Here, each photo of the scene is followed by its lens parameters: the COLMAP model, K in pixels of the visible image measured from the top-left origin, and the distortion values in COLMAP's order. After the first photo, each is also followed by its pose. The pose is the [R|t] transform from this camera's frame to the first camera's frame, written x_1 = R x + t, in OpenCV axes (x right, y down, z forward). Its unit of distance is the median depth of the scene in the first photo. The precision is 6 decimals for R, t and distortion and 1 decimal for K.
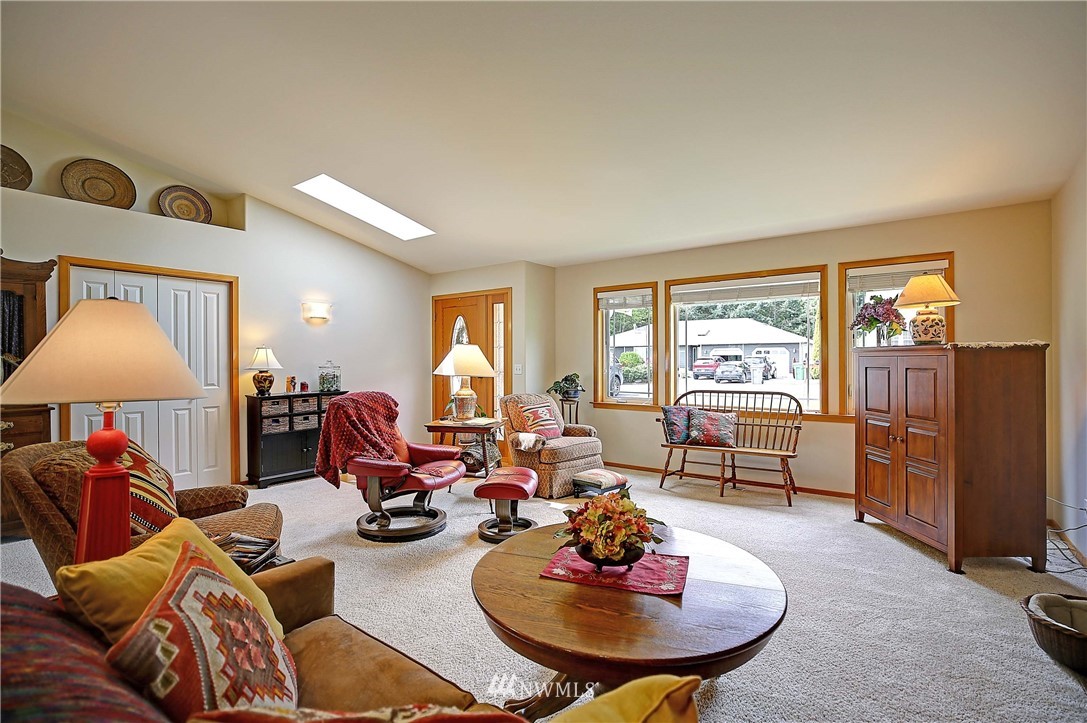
lens RADIAL K [[509.1, 0, 542.6], [0, 509.1, 358.2], [0, 0, 1]] dist [-0.017095, 0.006843]
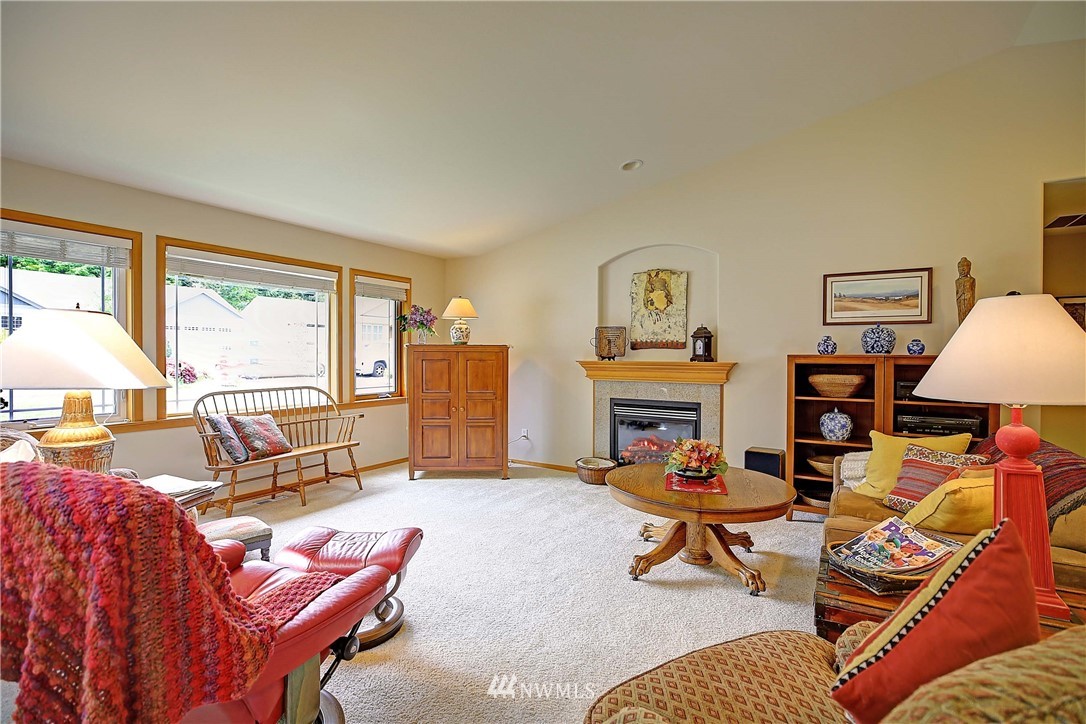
lens RADIAL K [[508.6, 0, 546.8], [0, 508.6, 362.8], [0, 0, 1]] dist [-0.017095, 0.006843]
pose [[-0.095150, -0.009454, 0.995418, -0.568352], [-0.005515, 0.999945, 0.008970, 0.009954], [-0.995448, -0.004637, -0.095197, 0.649178]]
